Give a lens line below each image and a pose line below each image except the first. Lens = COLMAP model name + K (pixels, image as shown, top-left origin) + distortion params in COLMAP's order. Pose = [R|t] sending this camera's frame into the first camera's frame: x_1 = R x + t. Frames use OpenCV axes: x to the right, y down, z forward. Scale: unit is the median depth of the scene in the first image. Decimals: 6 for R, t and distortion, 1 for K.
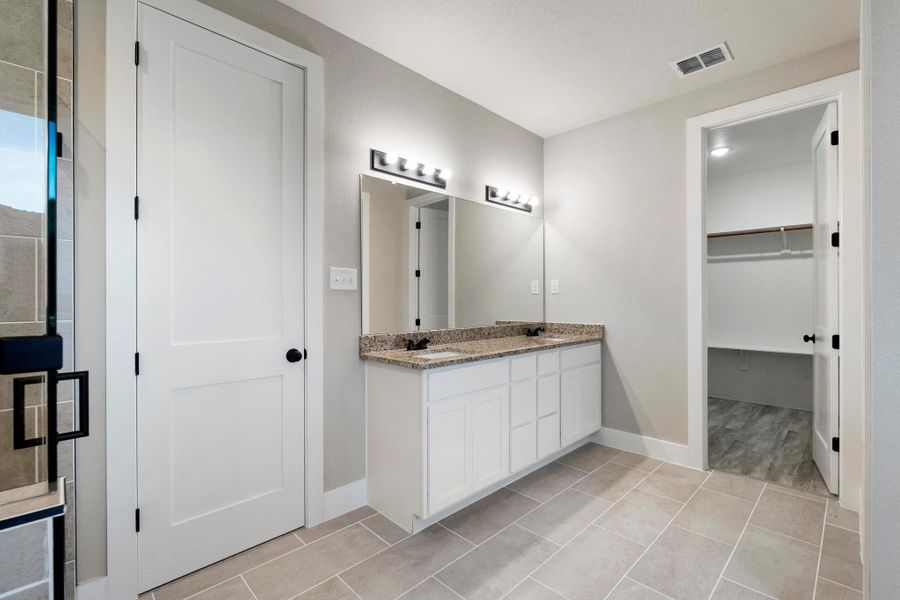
lens RADIAL K [[398.4, 0, 456.5], [0, 398.4, 298.4], [0, 0, 1]] dist [-0.003333, -0.000599]
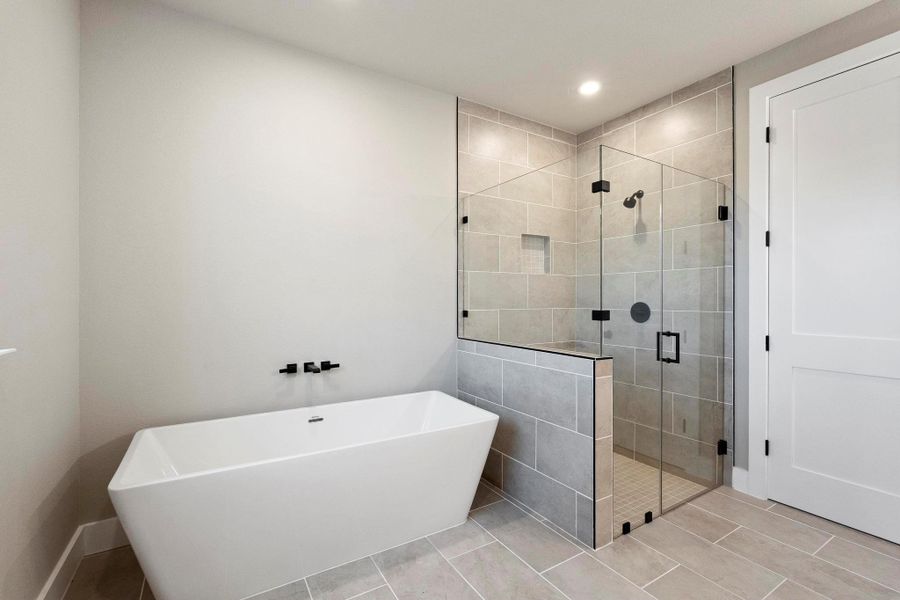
lens RADIAL K [[398.4, 0, 447.9], [0, 398.4, 301.9], [0, 0, 1]] dist [-0.003333, -0.000599]
pose [[-0.240720, 0.008678, -0.970556, 0.611329], [0.001780, 0.999962, 0.008499, -0.003306], [0.970593, 0.000319, -0.240727, 0.127618]]
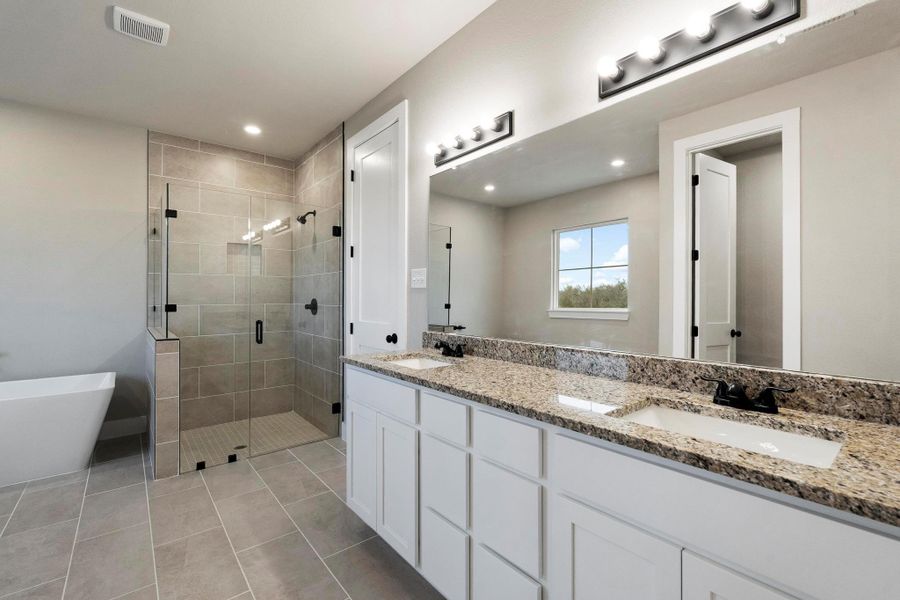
lens RADIAL K [[398.4, 0, 452.6], [0, 398.4, 295.6], [0, 0, 1]] dist [-0.003333, -0.000599]
pose [[-0.096134, -0.002182, -0.995366, 0.769350], [0.002776, 0.999993, -0.002460, 0.002458], [0.995365, -0.003000, -0.096127, 1.123522]]
